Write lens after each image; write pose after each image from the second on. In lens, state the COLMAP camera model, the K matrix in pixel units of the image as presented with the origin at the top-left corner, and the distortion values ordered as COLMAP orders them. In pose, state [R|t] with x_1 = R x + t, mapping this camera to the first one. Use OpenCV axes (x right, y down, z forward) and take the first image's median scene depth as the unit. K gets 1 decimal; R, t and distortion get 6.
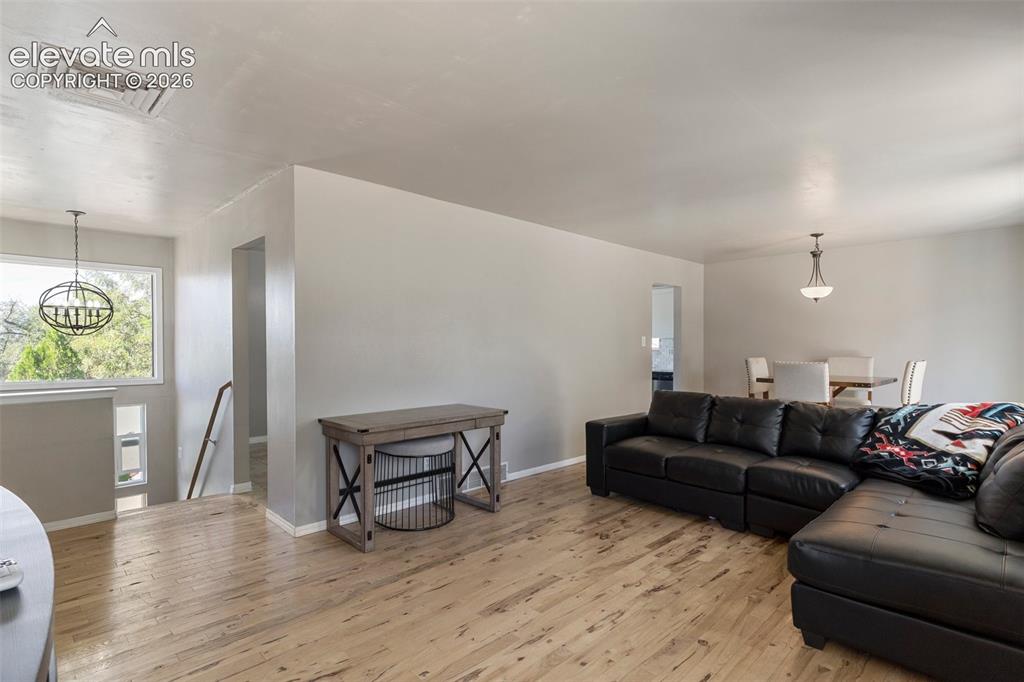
lens RADIAL K [[513.8, 0, 511.6], [0, 513.8, 346.1], [0, 0, 1]] dist [0.002046, 0.000505]
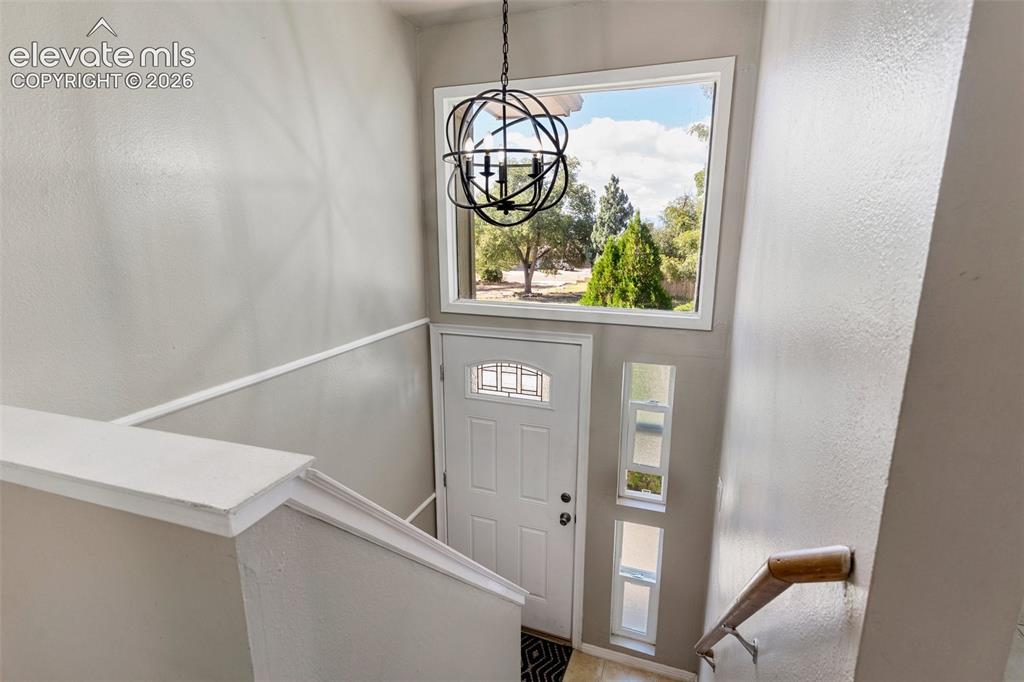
lens RADIAL K [[493.0, 0, 511.8], [0, 493.0, 337.2], [0, 0, 1]] dist [0.011461, 0.000193]
pose [[0.427617, 0.193177, -0.883078, -0.360790], [-0.010662, 0.977909, 0.208759, -0.011835], [0.903897, -0.079854, 0.420230, 0.652195]]
